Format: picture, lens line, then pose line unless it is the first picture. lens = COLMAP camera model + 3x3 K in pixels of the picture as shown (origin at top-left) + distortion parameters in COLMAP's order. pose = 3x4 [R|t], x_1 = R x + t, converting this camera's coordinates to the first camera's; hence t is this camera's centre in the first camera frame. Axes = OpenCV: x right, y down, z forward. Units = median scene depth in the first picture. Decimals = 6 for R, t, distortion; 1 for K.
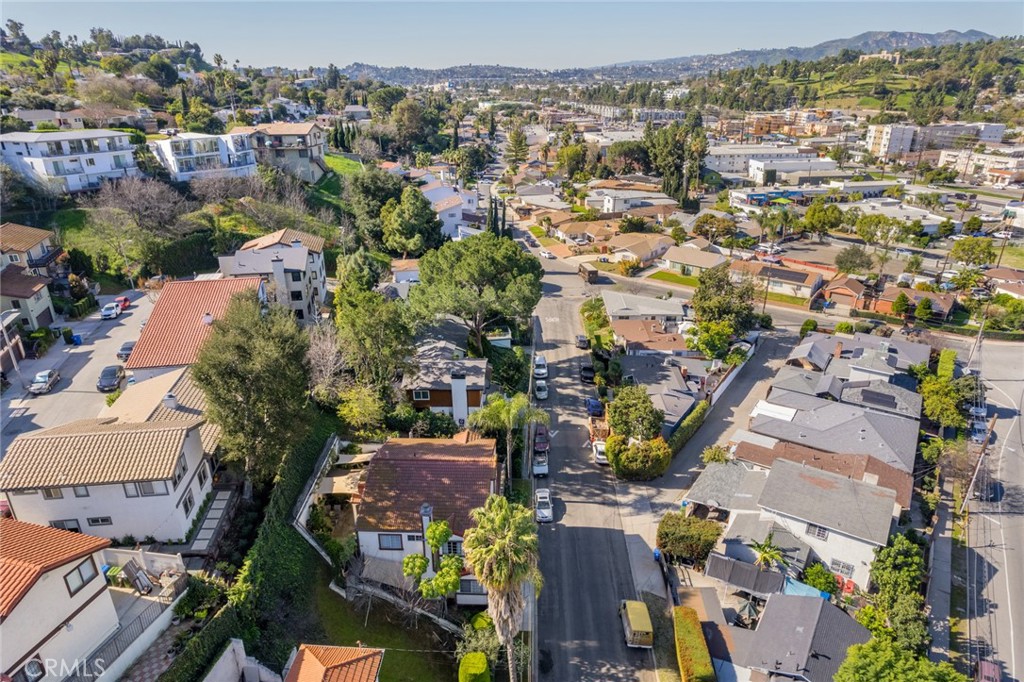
lens RADIAL K [[661.0, 0, 507.9], [0, 661.0, 346.2], [0, 0, 1]] dist [-0.095063, 0.086871]
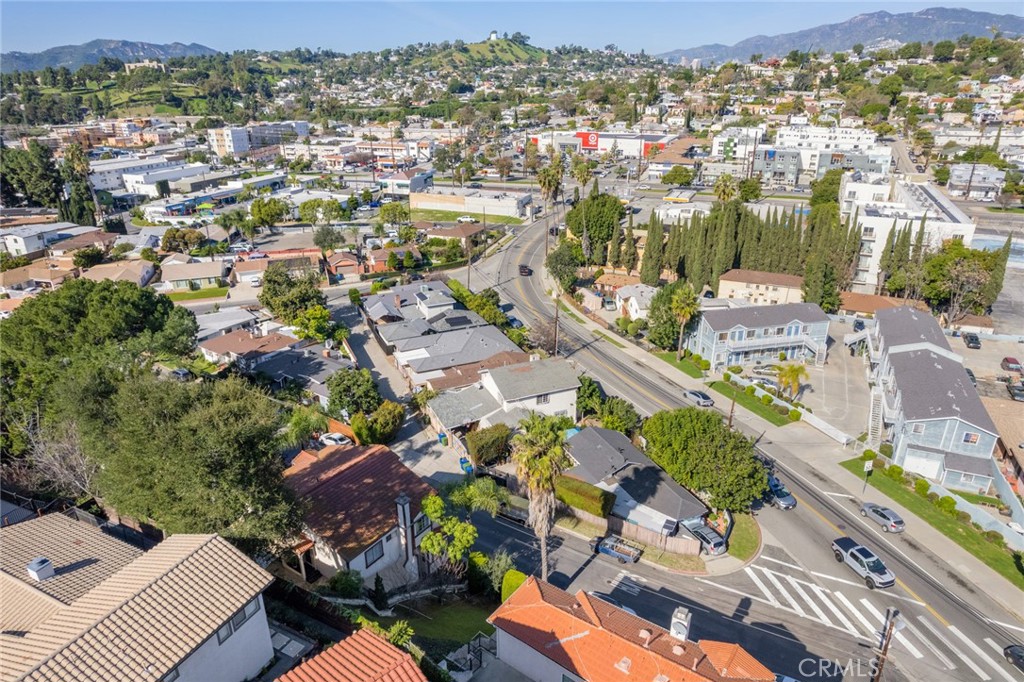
lens RADIAL K [[661.0, 0, 507.9], [0, 661.0, 346.2], [0, 0, 1]] dist [-0.095063, 0.086871]
pose [[0.534010, -0.318444, 0.783215, -0.158297], [0.327015, 0.932055, 0.155995, -0.017303], [-0.779675, 0.172820, 0.601863, 0.040957]]
